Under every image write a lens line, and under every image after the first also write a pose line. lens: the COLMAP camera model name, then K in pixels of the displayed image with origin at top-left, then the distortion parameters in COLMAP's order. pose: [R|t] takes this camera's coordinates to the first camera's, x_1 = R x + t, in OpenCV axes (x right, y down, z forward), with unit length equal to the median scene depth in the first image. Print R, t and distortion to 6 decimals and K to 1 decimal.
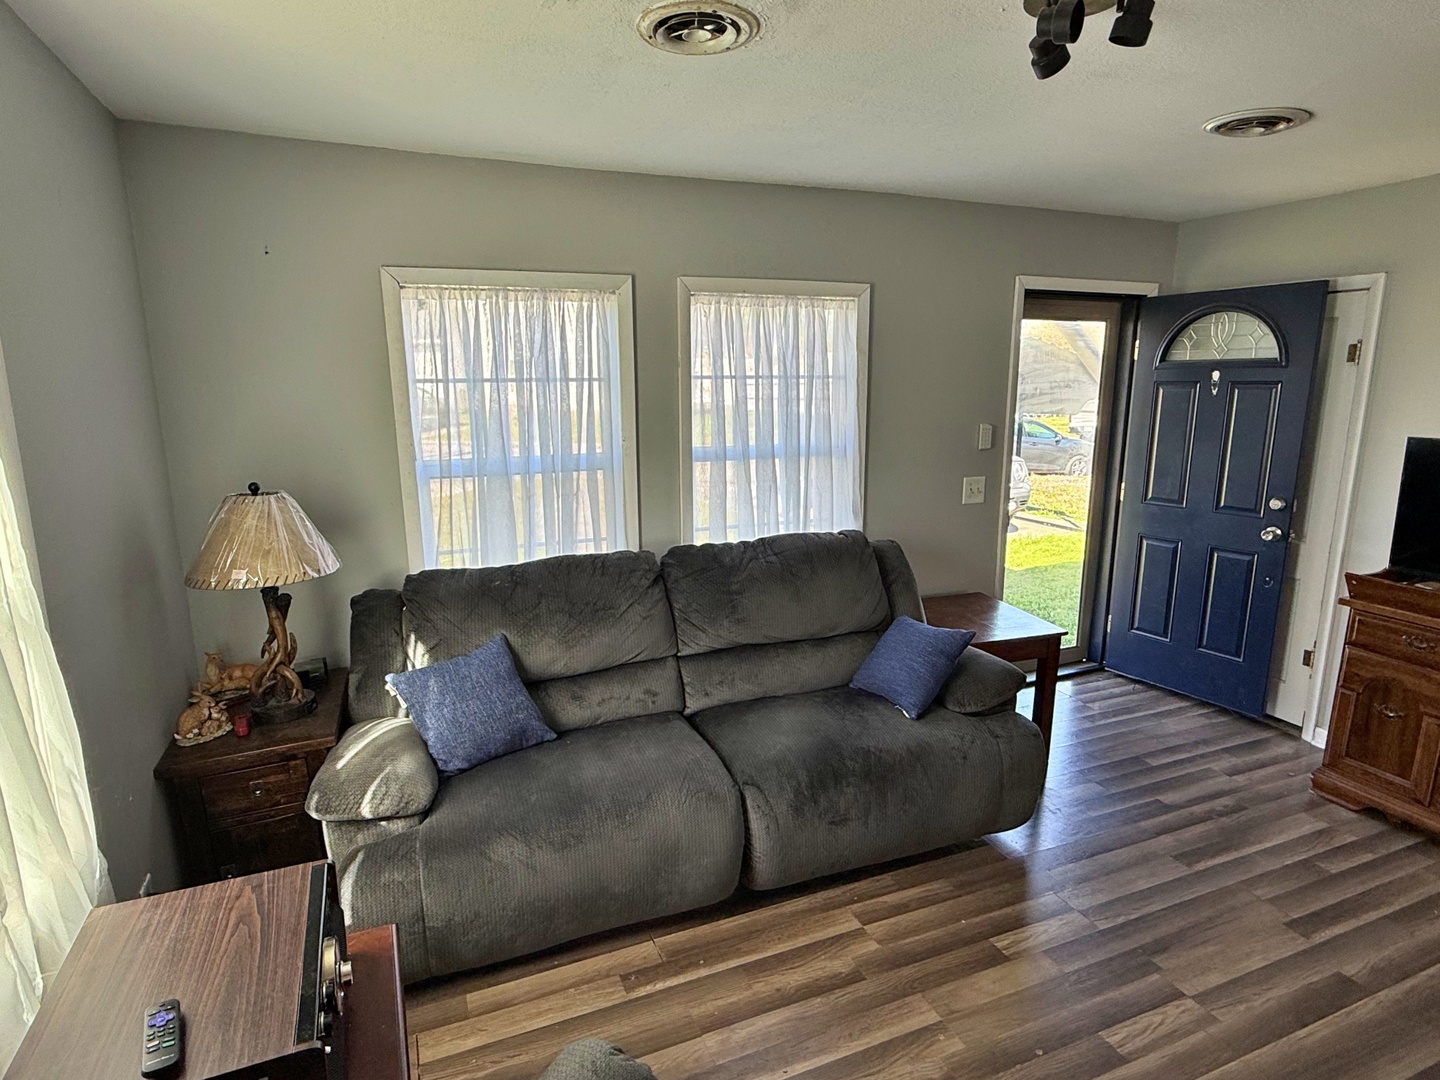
lens RADIAL K [[766.7, 0, 724.8], [0, 766.7, 546.9], [0, 0, 1]] dist [-0.003334, -0.001681]
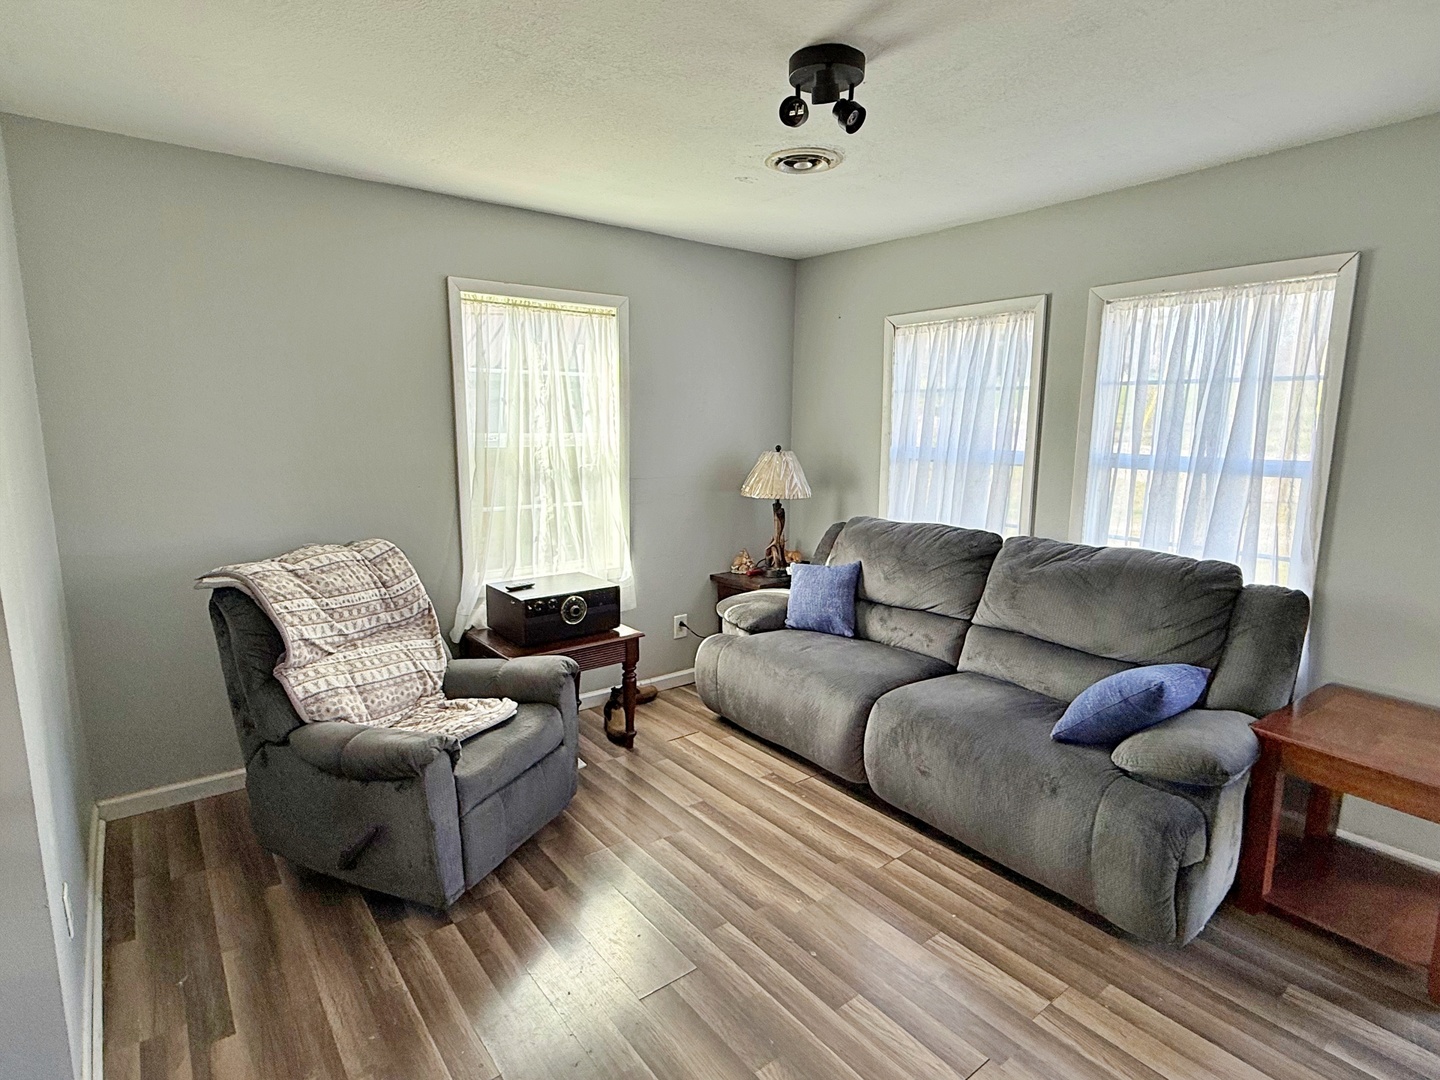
lens RADIAL K [[766.7, 0, 727.3], [0, 766.7, 537.0], [0, 0, 1]] dist [-0.003334, -0.001681]
pose [[0.273213, 0.163075, -0.948030, 0.962002], [-0.196638, 0.974184, 0.110904, -0.041949], [0.941641, 0.156119, 0.298226, 0.300158]]
